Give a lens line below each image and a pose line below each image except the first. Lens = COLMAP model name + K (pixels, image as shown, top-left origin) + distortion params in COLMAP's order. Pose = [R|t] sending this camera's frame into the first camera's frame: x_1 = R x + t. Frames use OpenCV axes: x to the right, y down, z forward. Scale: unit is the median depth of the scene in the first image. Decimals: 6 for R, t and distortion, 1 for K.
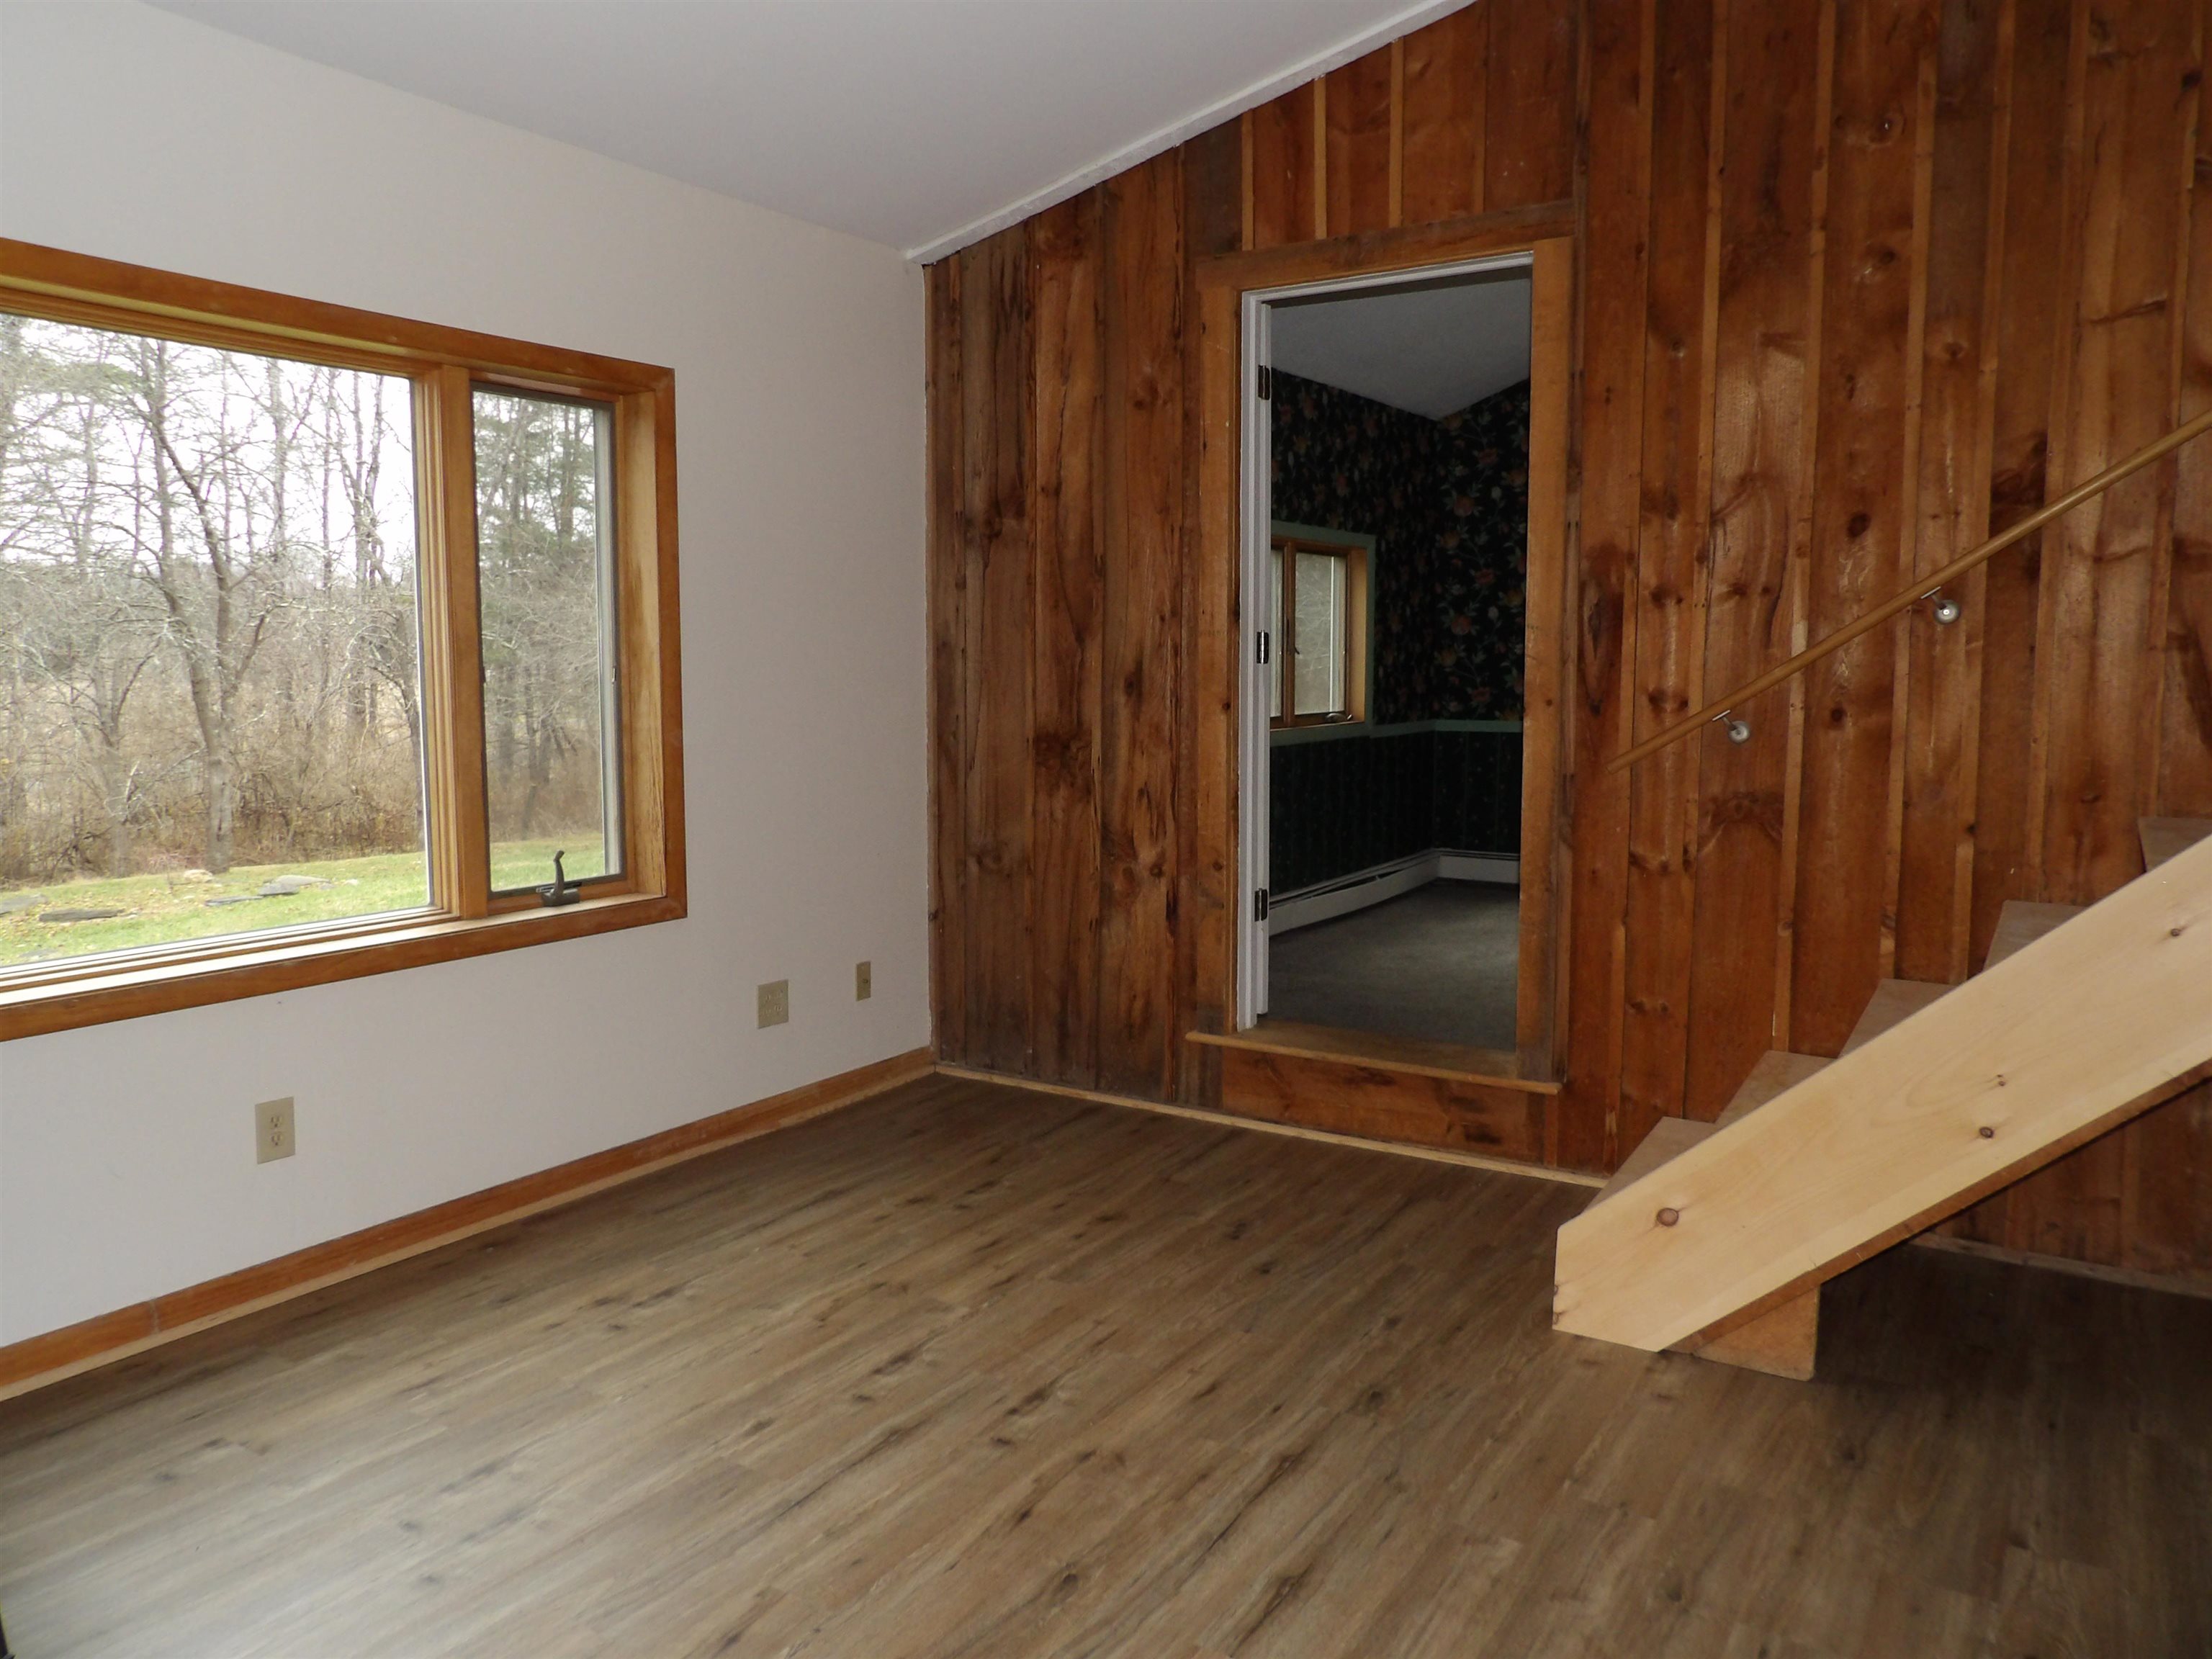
lens RADIAL K [[1542.8, 0, 1106.0], [0, 1542.8, 829.5], [0, 0, 1]] dist [-0.064913, 0.050745]
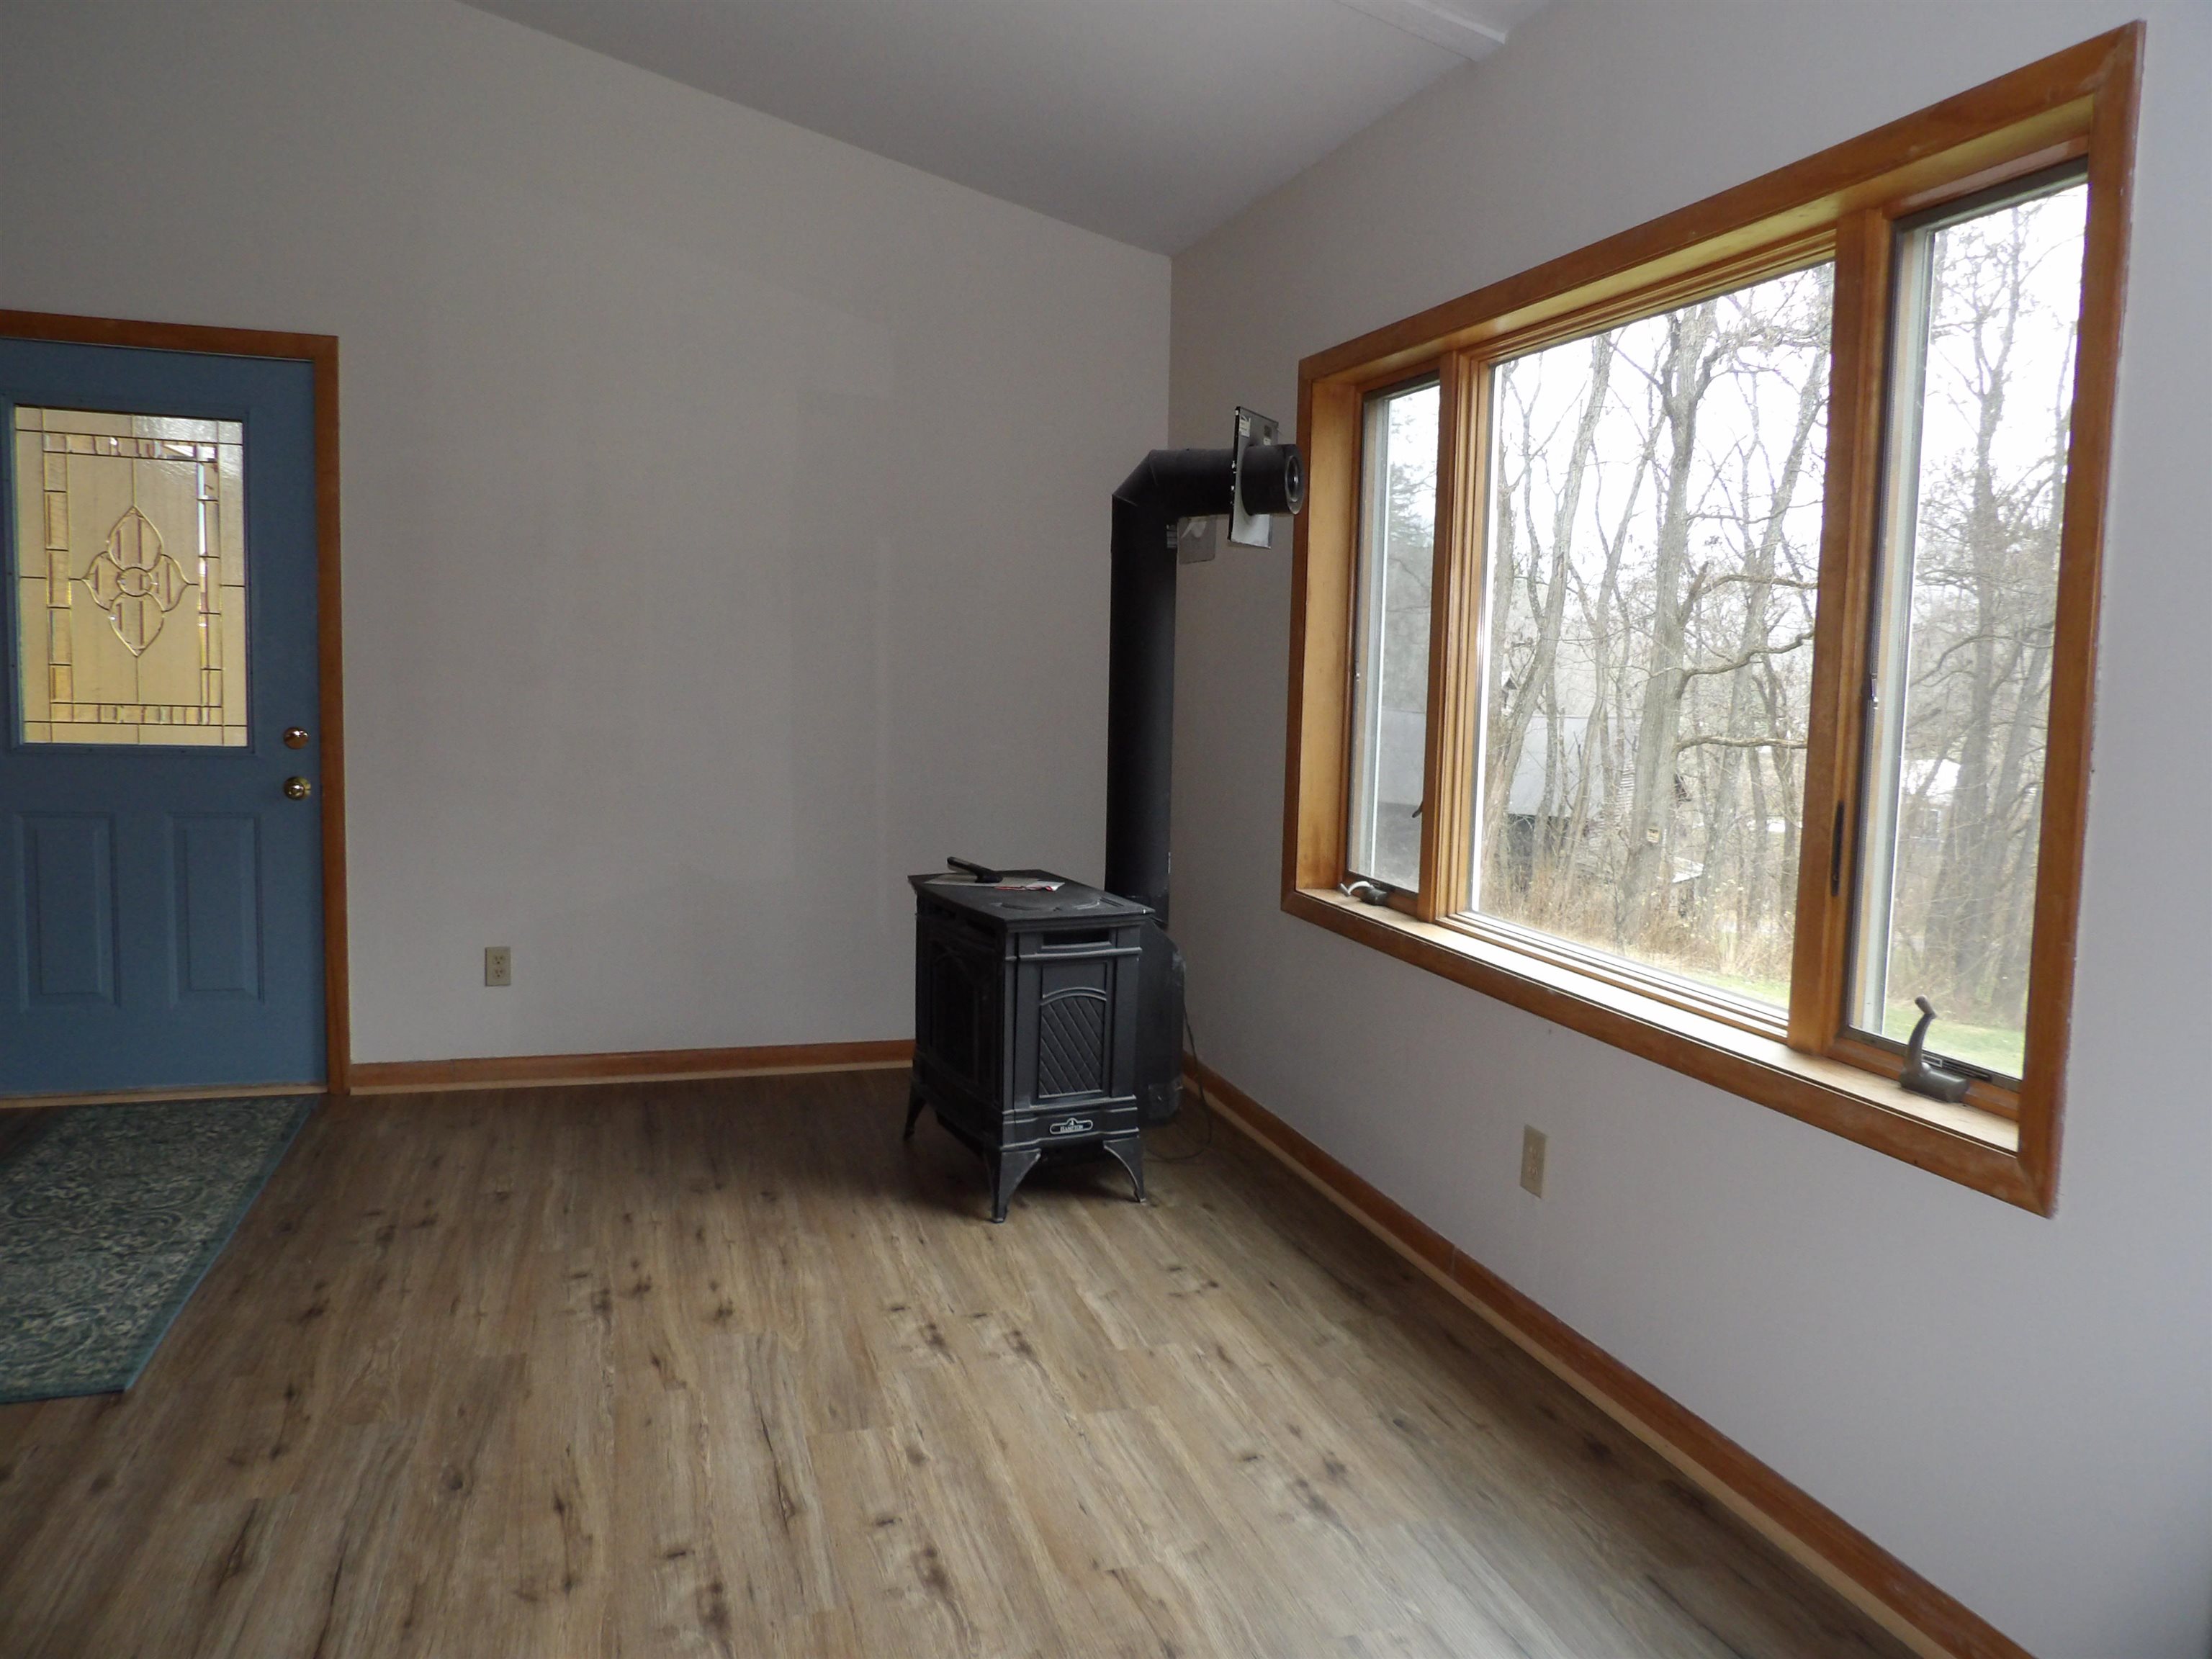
lens RADIAL K [[1572.4, 0, 1093.4], [0, 1572.4, 794.3], [0, 0, 1]] dist [-0.043654, 0.059929]
pose [[-0.650980, 0.043736, -0.757834, 0.291999], [-0.109905, 0.982389, 0.151103, -0.116642], [0.751097, 0.181655, -0.634709, 1.150790]]
